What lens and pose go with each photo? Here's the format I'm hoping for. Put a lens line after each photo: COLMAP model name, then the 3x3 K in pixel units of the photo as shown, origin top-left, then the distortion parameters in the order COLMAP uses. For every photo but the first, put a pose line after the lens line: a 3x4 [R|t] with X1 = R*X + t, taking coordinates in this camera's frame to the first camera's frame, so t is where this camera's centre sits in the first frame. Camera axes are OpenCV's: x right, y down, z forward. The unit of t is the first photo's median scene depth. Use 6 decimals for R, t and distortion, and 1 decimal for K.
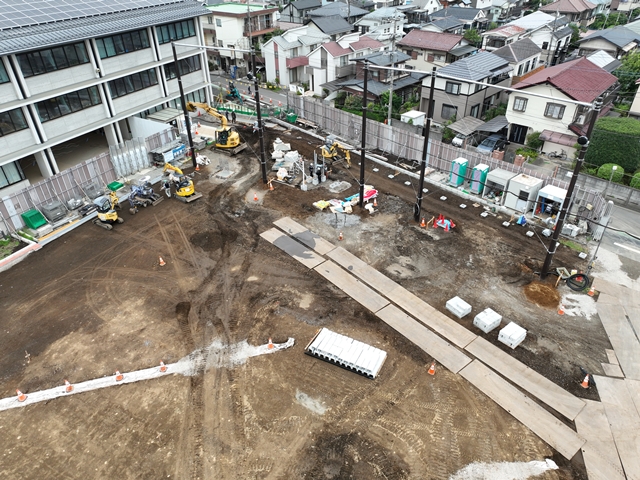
lens RADIAL K [[447.7, 0, 320.0], [0, 447.7, 240.0], [0, 0, 1]] dist [-0.003467, 0.019771]
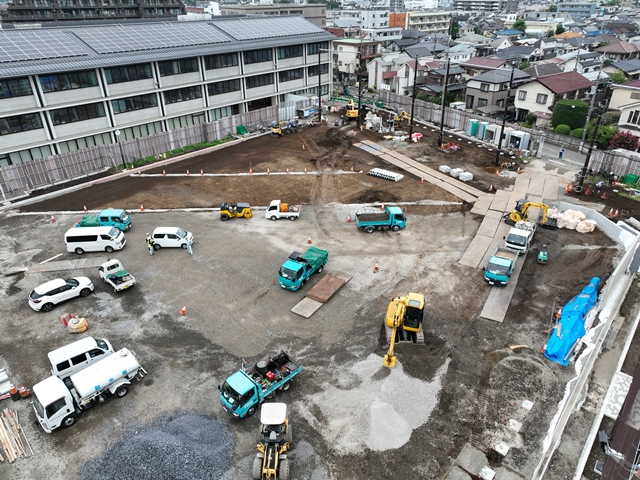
lens RADIAL K [[447.7, 0, 320.0], [0, 447.7, 240.0], [0, 0, 1]] dist [-0.003467, 0.019771]
pose [[0.973325, 0.113821, -0.199208, 0.124404], [-0.131296, 0.988365, -0.076788, 0.440696], [0.188150, 0.100895, 0.976944, -0.671159]]
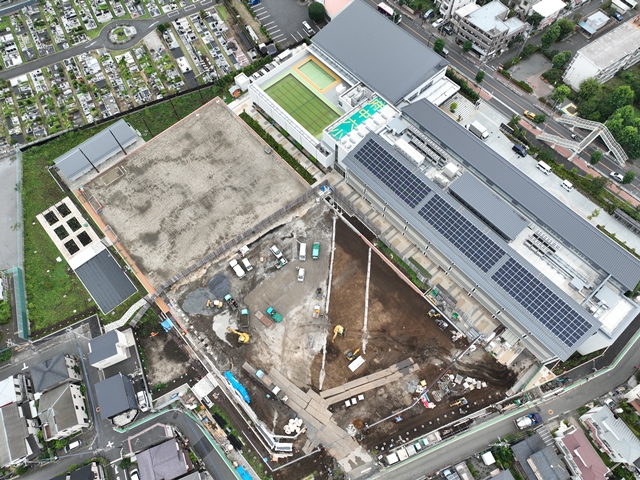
lens RADIAL K [[447.7, 0, 320.0], [0, 447.7, 240.0], [0, 0, 1]] dist [-0.003467, 0.019771]
pose [[-0.356208, 0.851180, -0.385498, 0.482742], [-0.505765, 0.171269, 0.845499, -1.986954], [0.785696, 0.496145, 0.369489, -0.862578]]
